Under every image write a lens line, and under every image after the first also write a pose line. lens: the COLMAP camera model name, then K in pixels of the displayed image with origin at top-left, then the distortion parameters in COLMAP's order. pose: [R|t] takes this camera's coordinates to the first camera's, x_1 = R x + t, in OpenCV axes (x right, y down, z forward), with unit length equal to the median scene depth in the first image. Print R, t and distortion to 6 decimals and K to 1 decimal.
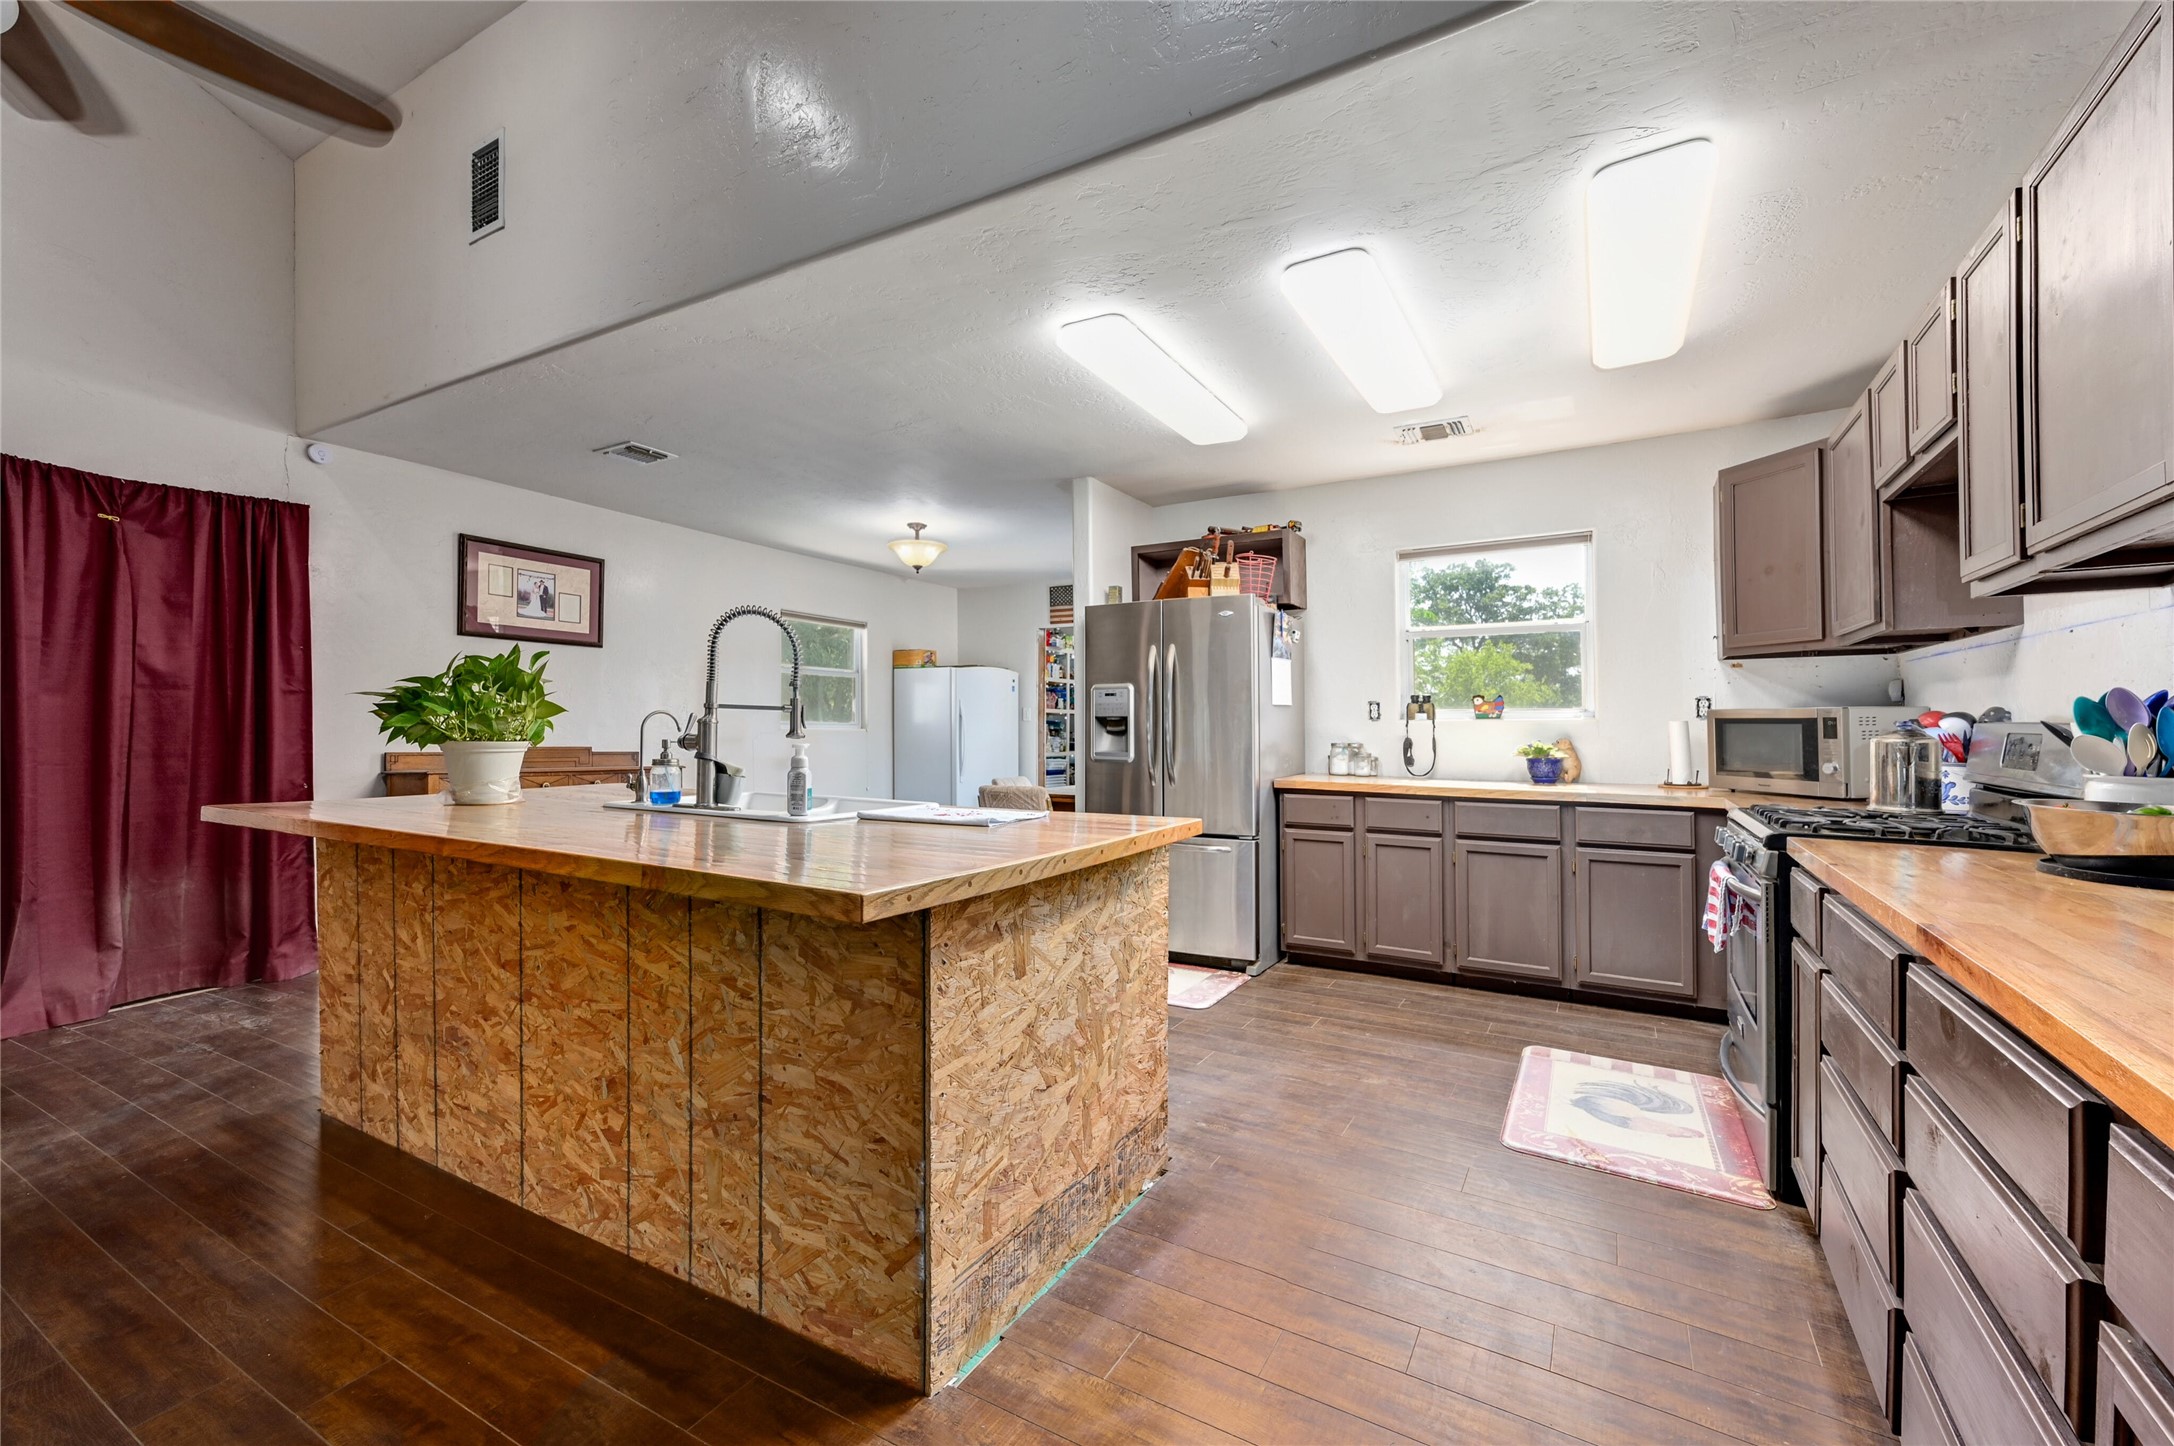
lens RADIAL K [[895.4, 0, 1087.0], [0, 895.4, 723.0], [0, 0, 1]] dist [0.031748, 0.000103]
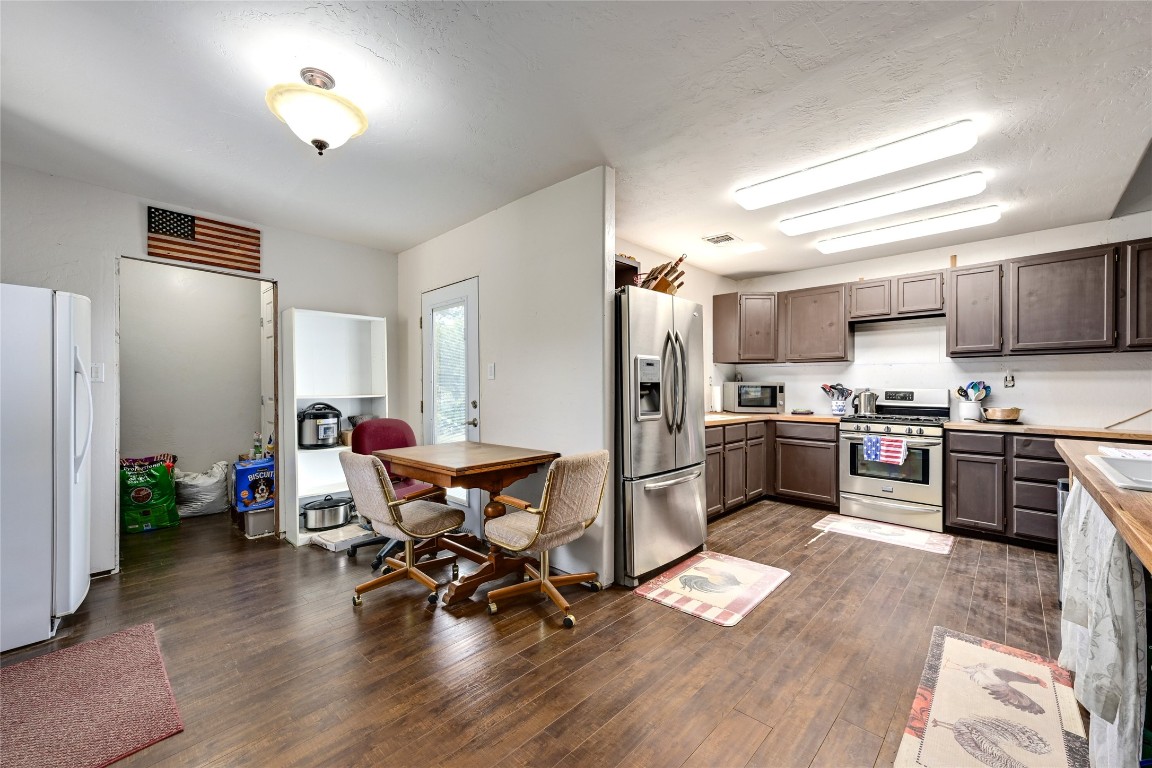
lens RADIAL K [[474.4, 0, 576.0], [0, 474.4, 384.0], [0, 0, 1]] dist [0.031748, 0.000103]
pose [[0.226697, 0.004391, 0.973955, -0.754027], [-0.004787, 0.999983, -0.003394, -0.003095], [-0.973954, -0.003893, 0.226714, 1.159762]]
